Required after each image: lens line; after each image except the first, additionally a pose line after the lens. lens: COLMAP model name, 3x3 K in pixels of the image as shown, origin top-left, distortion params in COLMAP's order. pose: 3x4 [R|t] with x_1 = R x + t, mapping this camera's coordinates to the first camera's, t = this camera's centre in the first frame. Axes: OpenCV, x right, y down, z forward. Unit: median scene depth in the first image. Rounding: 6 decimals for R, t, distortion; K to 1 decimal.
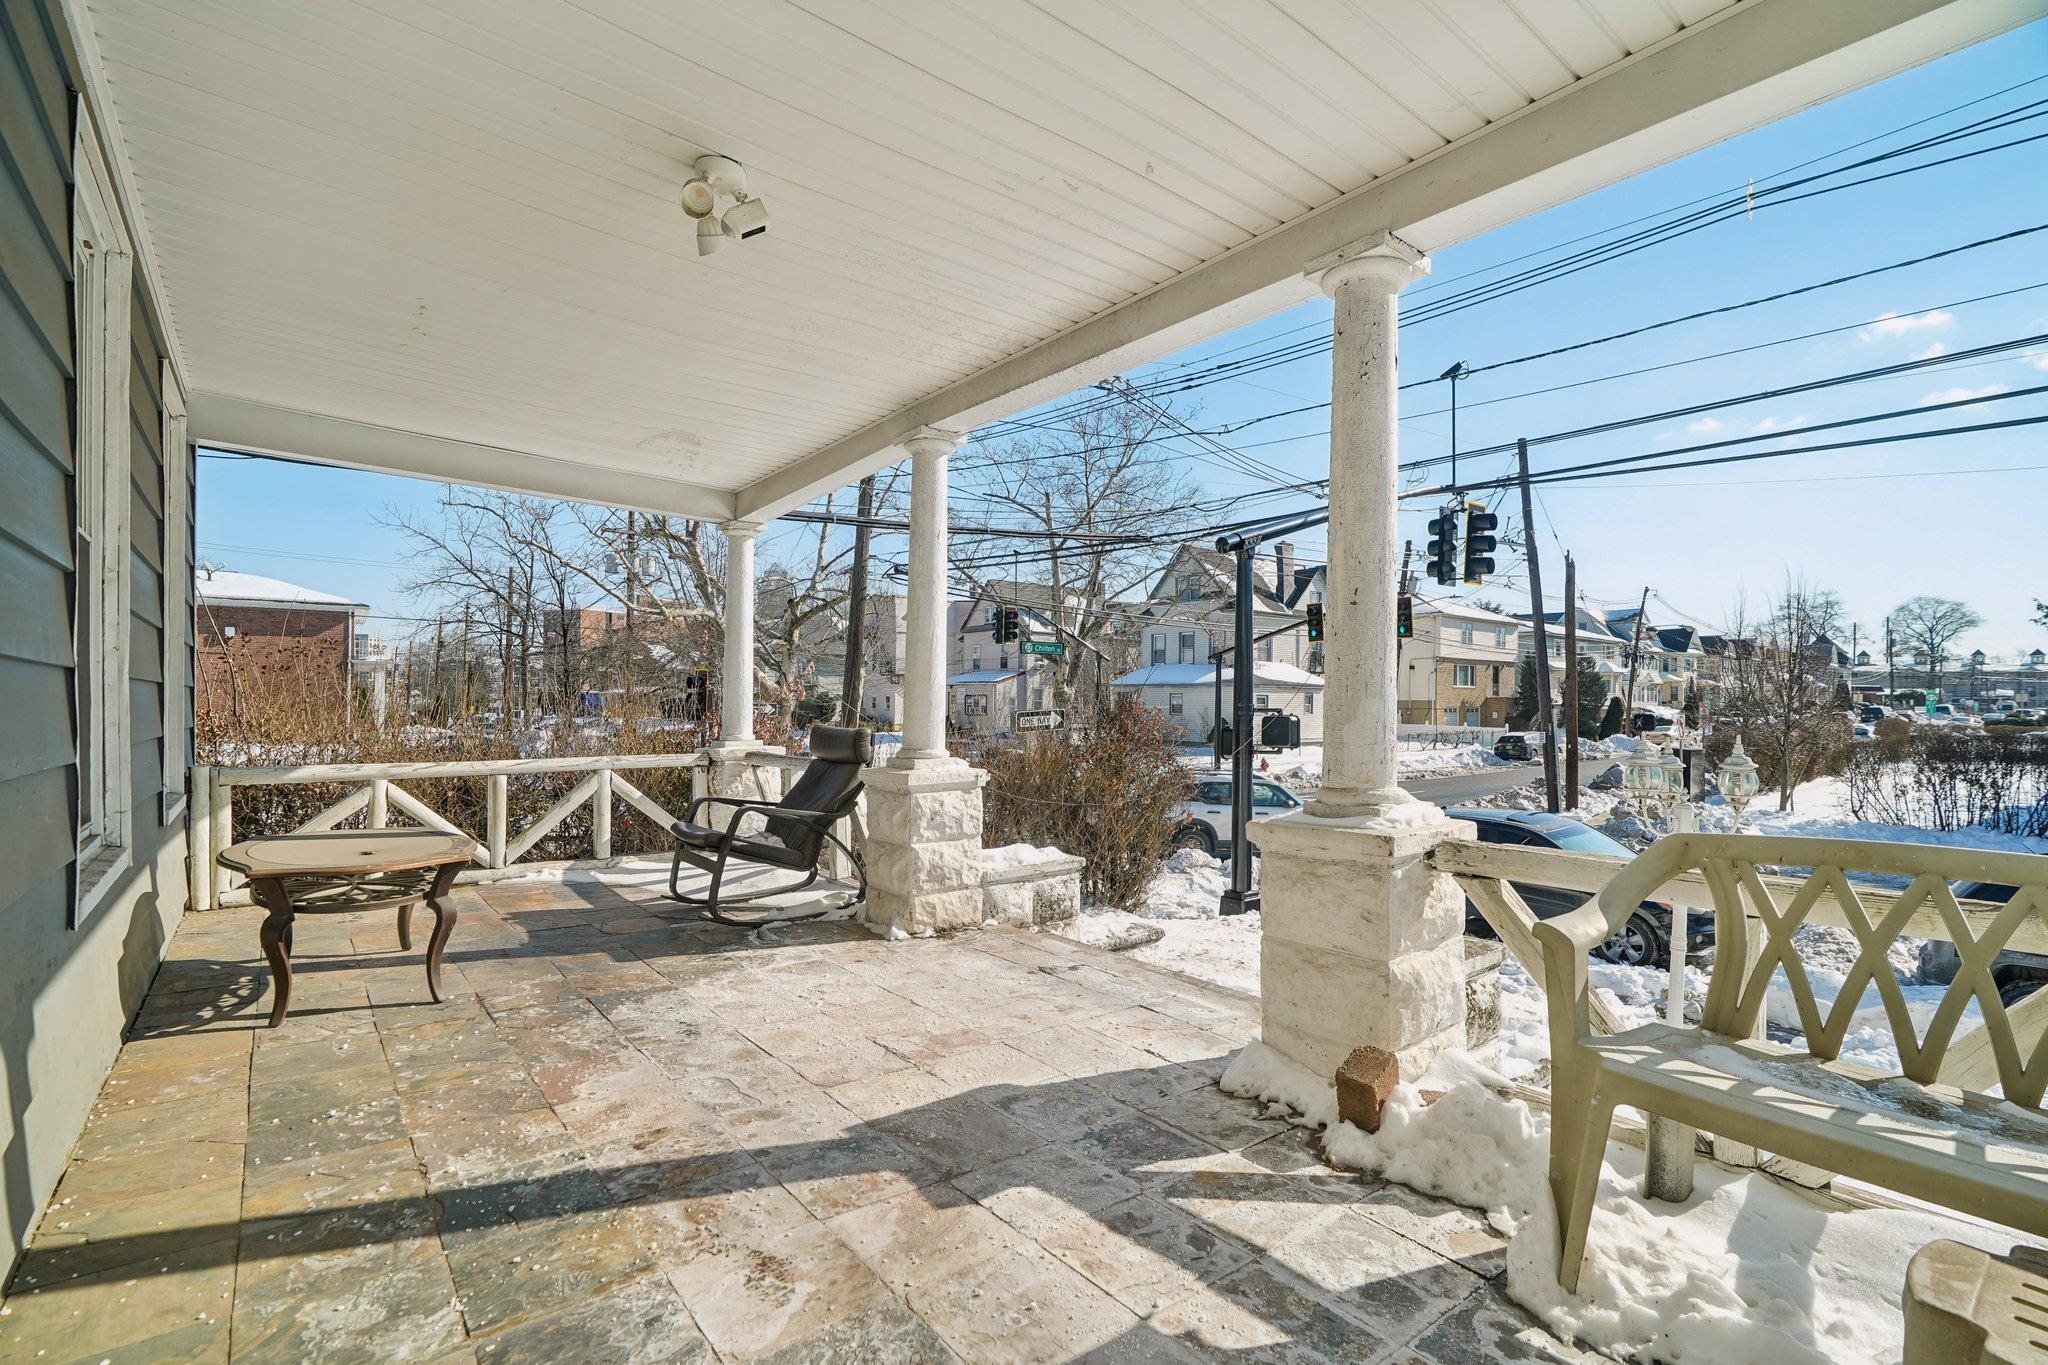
lens RADIAL K [[933.8, 0, 1024.4], [0, 933.8, 696.5], [0, 0, 1]] dist [-0.007625, 0.001361]
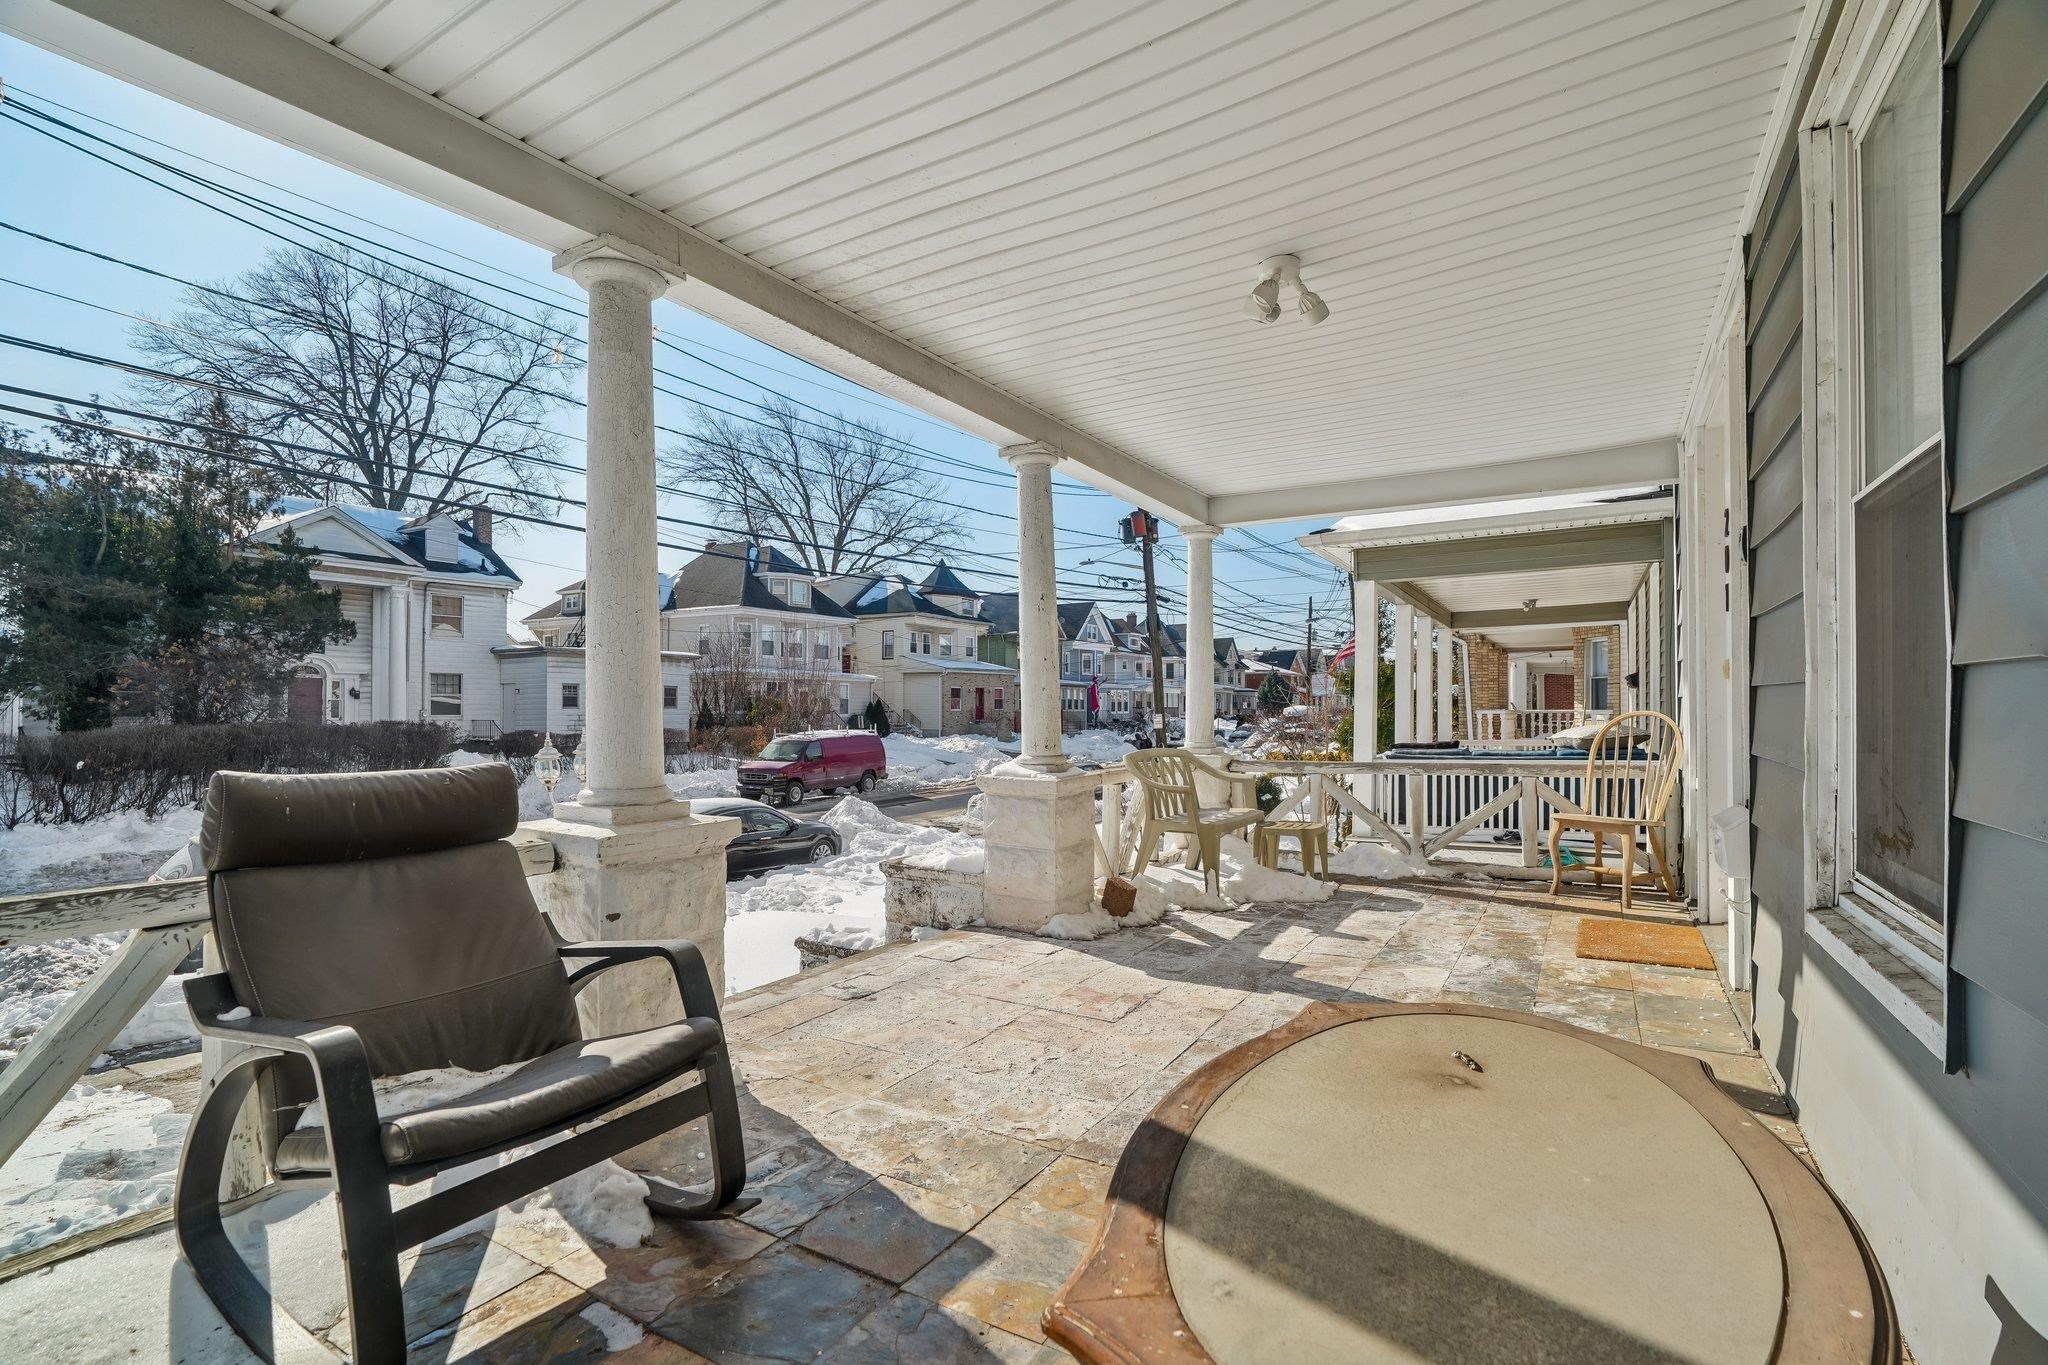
lens RADIAL K [[933.8, 0, 1028.1], [0, 933.8, 690.0], [0, 0, 1]] dist [-0.007625, 0.001361]
pose [[-0.355075, 0.014767, 0.934721, -0.921610], [-0.013679, 0.999686, -0.020990, 0.005756], [-0.934738, -0.020239, -0.354761, 1.193524]]
